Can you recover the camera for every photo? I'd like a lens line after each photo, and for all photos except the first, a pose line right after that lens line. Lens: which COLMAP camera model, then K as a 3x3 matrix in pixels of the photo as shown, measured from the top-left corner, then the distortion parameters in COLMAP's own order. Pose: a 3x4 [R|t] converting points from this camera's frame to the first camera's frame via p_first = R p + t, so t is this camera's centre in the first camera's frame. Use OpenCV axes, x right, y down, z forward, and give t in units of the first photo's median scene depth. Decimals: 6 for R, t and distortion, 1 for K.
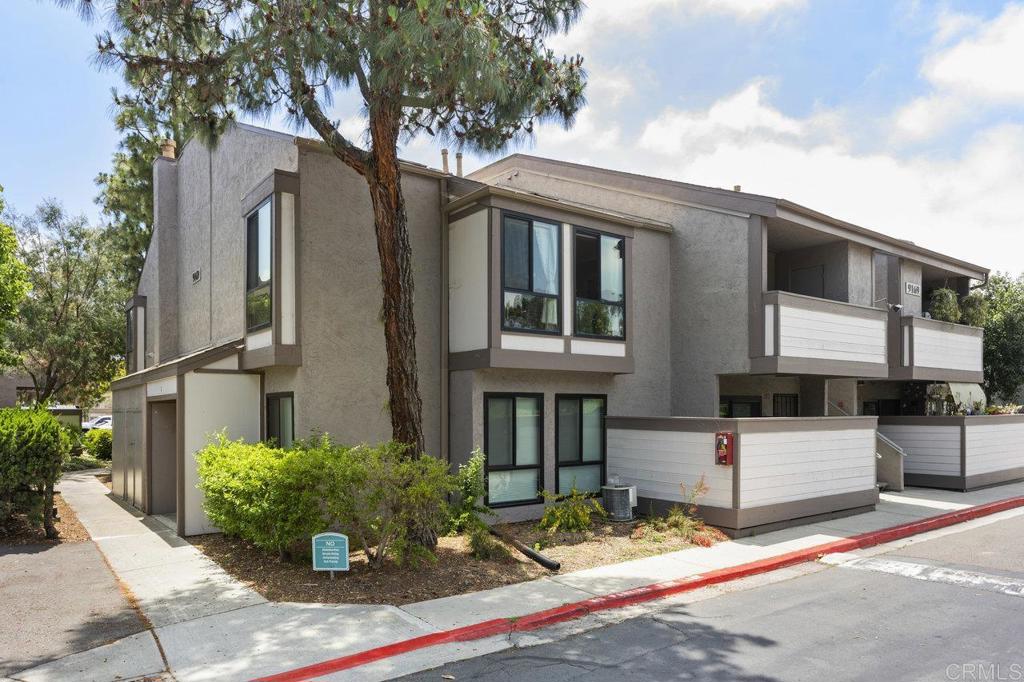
lens RADIAL K [[655.1, 0, 512.0], [0, 655.1, 341.0], [0, 0, 1]] dist [-0.001163, -0.000498]
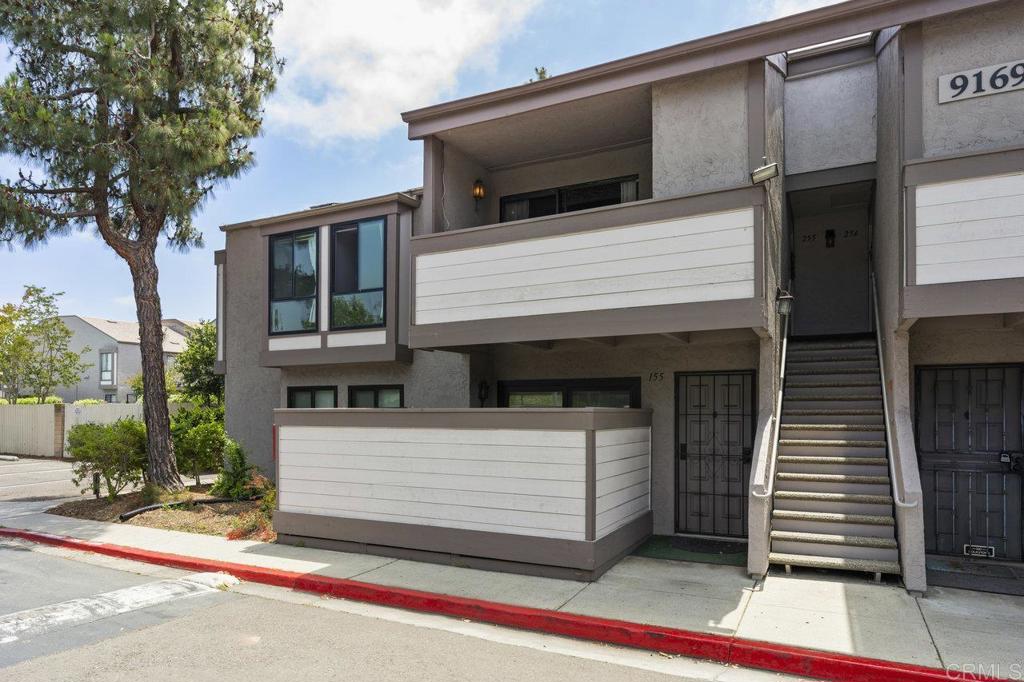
lens RADIAL K [[646.8, 0, 512.0], [0, 646.8, 341.0], [0, 0, 1]] dist [0.004560, 0.001667]
pose [[0.429599, -0.090513, -0.898472, 1.158723], [0.097699, 0.993782, -0.053400, 0.093451], [0.897719, -0.064839, 0.435771, 0.818371]]
